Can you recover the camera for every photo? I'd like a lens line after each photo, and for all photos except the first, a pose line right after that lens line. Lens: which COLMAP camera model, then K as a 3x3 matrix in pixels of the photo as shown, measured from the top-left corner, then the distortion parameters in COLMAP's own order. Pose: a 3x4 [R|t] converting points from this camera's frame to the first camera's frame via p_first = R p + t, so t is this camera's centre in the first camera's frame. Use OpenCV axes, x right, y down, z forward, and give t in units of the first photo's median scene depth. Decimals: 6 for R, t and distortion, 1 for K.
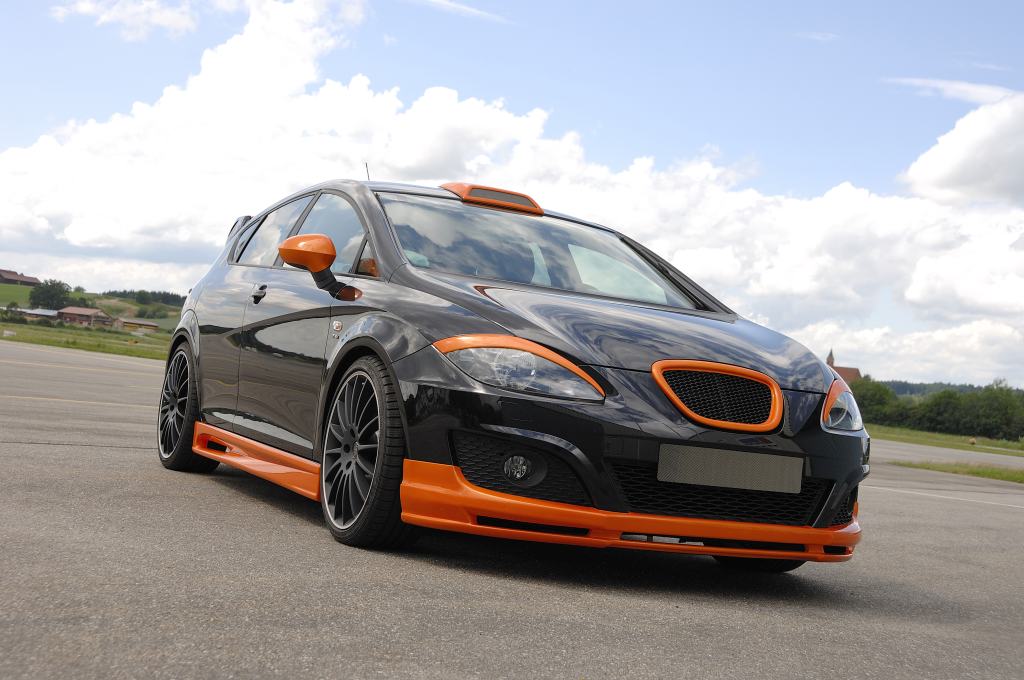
lens RADIAL K [[1483.0, 0, 512.0], [0, 1483.0, 340.0], [0, 0, 1]] dist [0.157477, 0.004007]
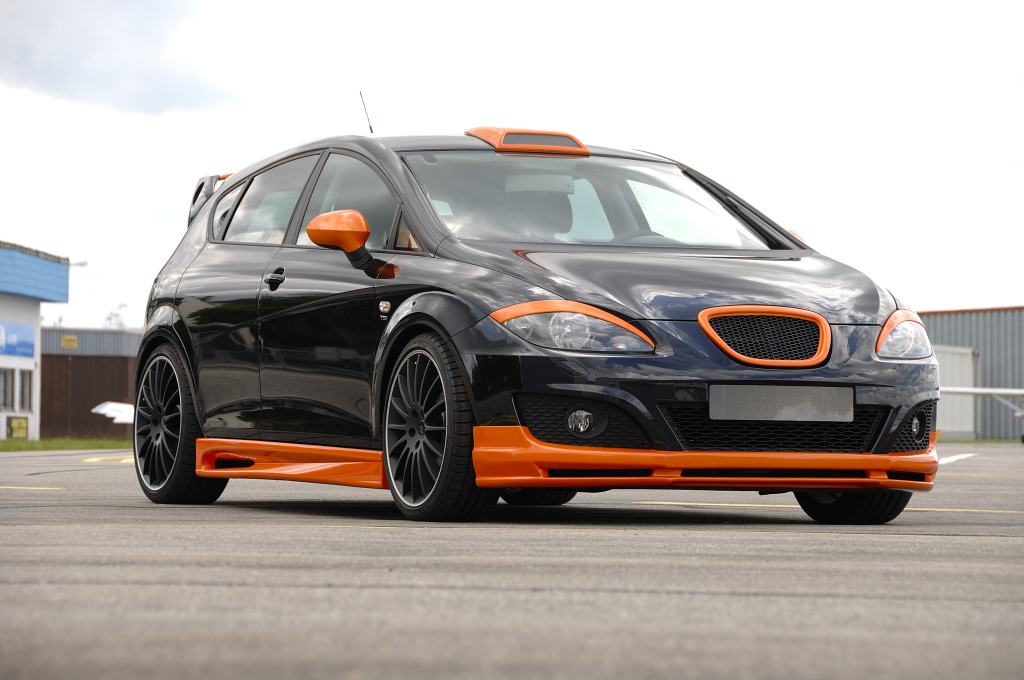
lens RADIAL K [[4198.7, 0, 511.3], [0, 4198.7, 393.8], [0, 0, 1]] dist [1.669606, -0.018063]
pose [[0.994804, -0.099361, -0.022206, 0.021893], [0.099850, 0.994757, 0.022118, -0.006141], [0.019892, -0.024220, 0.999509, -1.935676]]
